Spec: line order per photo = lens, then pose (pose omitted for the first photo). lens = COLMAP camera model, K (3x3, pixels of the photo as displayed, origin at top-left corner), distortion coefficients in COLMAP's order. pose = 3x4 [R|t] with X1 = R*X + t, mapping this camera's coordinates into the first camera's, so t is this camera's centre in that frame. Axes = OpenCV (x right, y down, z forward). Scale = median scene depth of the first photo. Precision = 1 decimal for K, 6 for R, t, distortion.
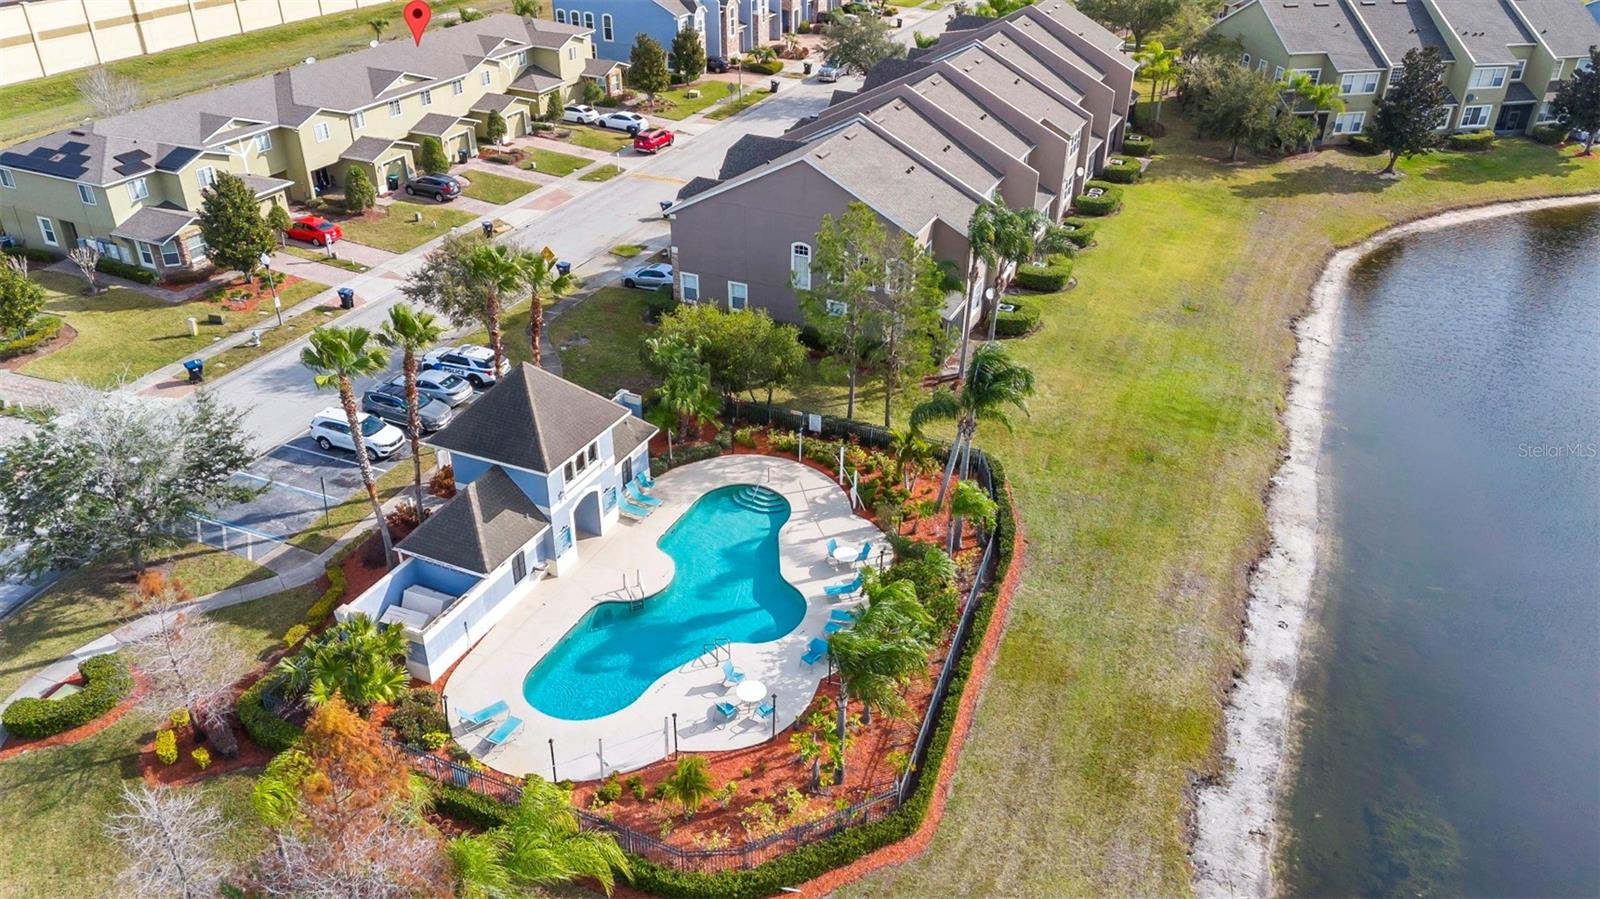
lens RADIAL K [[1170.9, 0, 800.0], [0, 1170.9, 449.5], [0, 0, 1]] dist [0.026394, -0.005566]
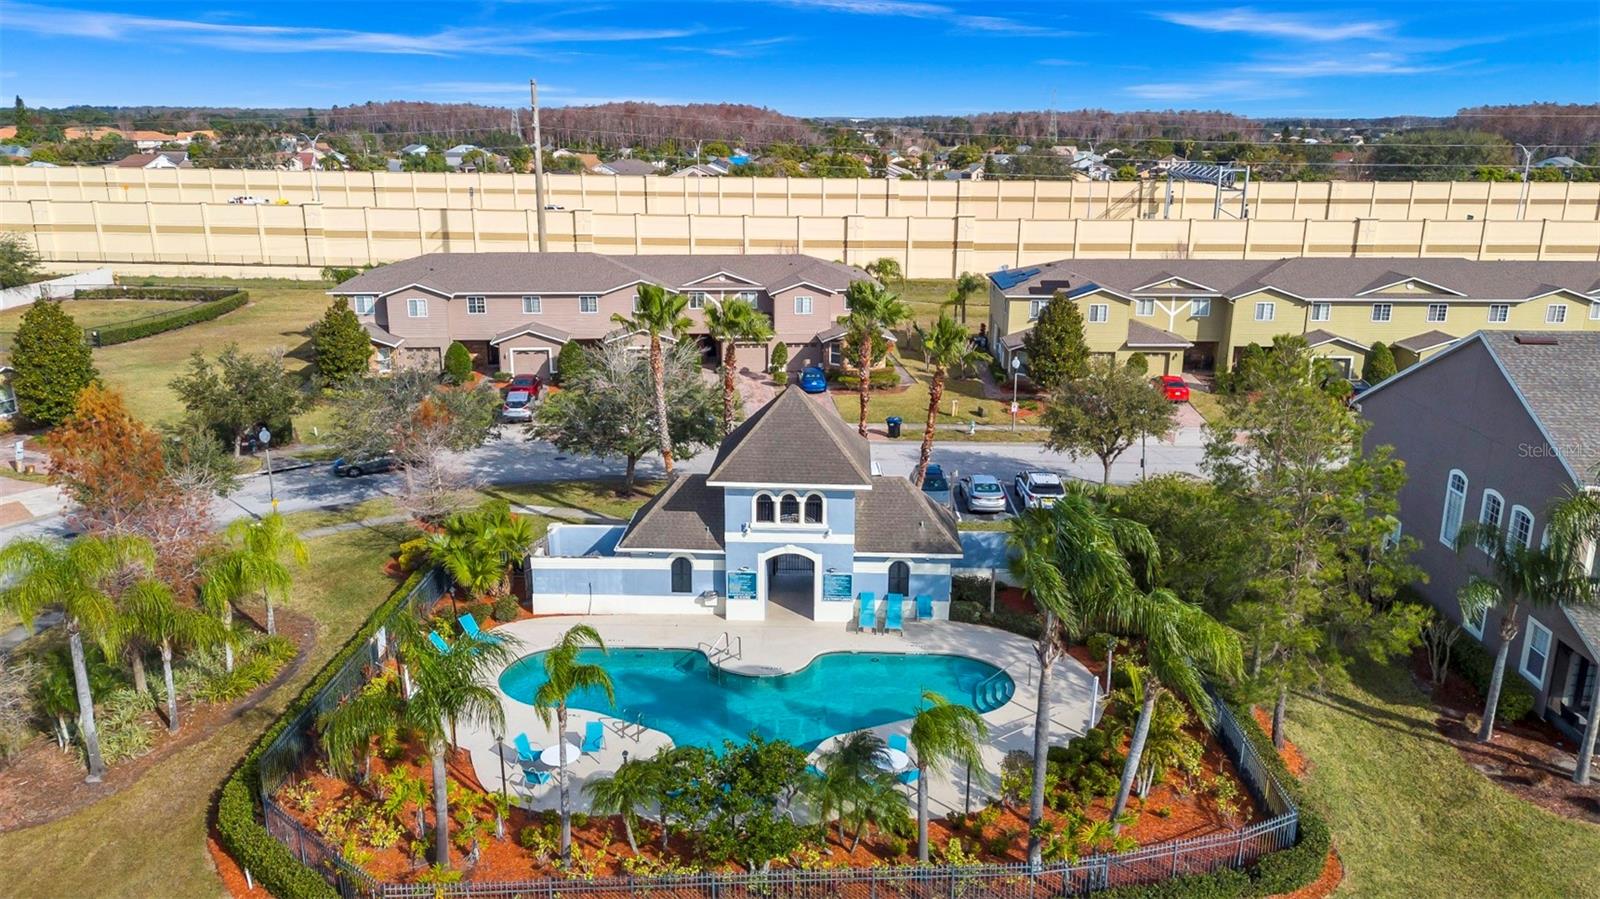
lens RADIAL K [[1170.9, 0, 800.0], [0, 1170.9, 449.5], [0, 0, 1]] dist [0.026394, -0.005566]
pose [[0.355217, 0.234070, -0.905004, 0.348881], [-0.473208, 0.879956, 0.041856, -0.040304], [0.806161, 0.413387, 0.423339, 0.373241]]
